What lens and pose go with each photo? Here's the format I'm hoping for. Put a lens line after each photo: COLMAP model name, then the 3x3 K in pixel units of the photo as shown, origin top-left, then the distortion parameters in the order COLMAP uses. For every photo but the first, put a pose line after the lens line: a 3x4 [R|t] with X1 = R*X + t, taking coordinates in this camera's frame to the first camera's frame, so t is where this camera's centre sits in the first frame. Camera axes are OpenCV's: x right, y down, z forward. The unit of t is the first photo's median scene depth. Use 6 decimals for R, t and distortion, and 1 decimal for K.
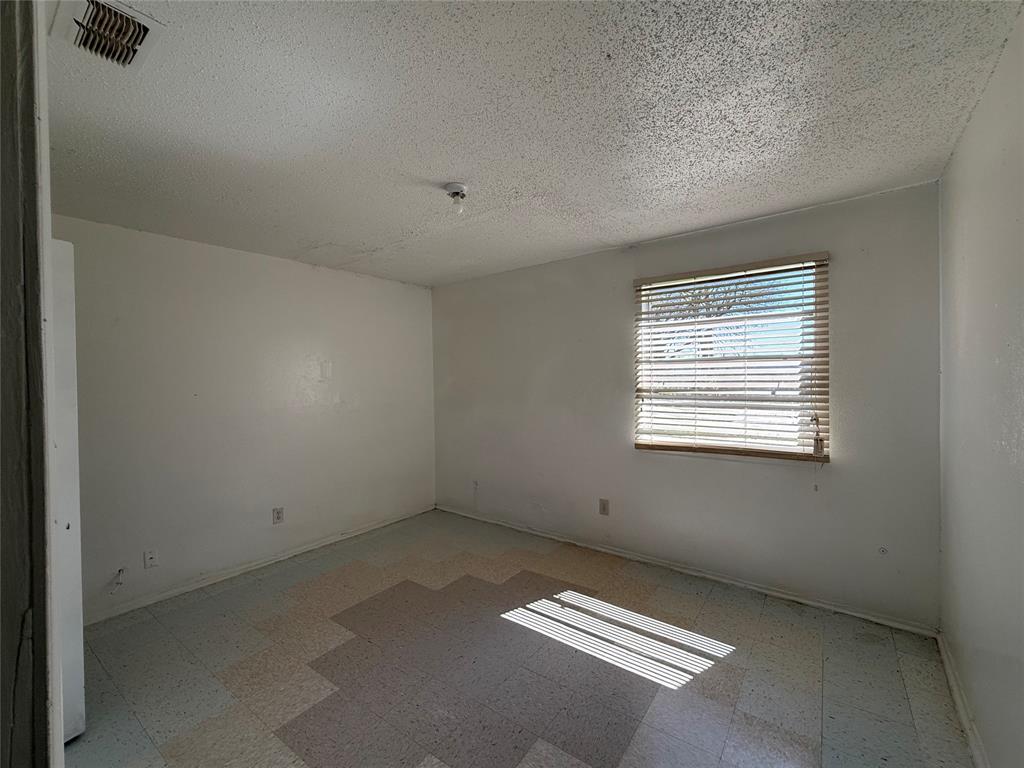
lens RADIAL K [[427.2, 0, 512.0], [0, 427.2, 384.0], [0, 0, 1]] dist [-0.002535, -0.000216]
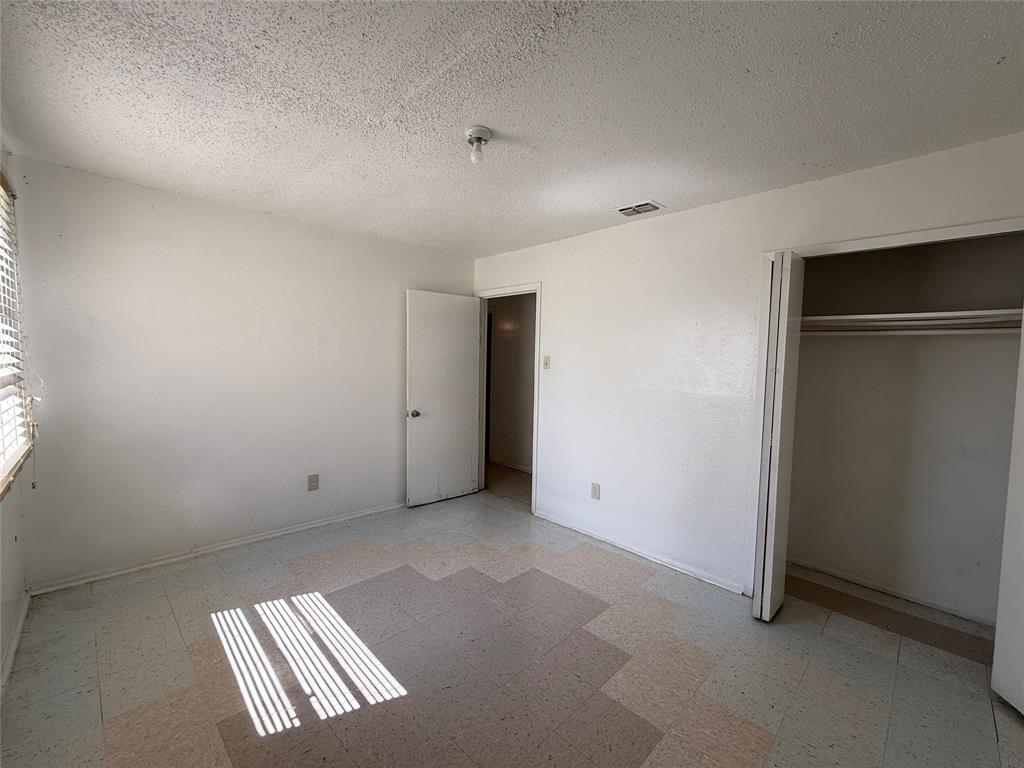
lens RADIAL K [[427.2, 0, 512.0], [0, 427.2, 384.0], [0, 0, 1]] dist [-0.002535, -0.000216]
pose [[-0.989214, -0.020490, 0.145038, -0.312109], [-0.009078, 0.996840, 0.078913, -0.018046], [-0.146197, 0.076745, -0.986274, 1.765703]]
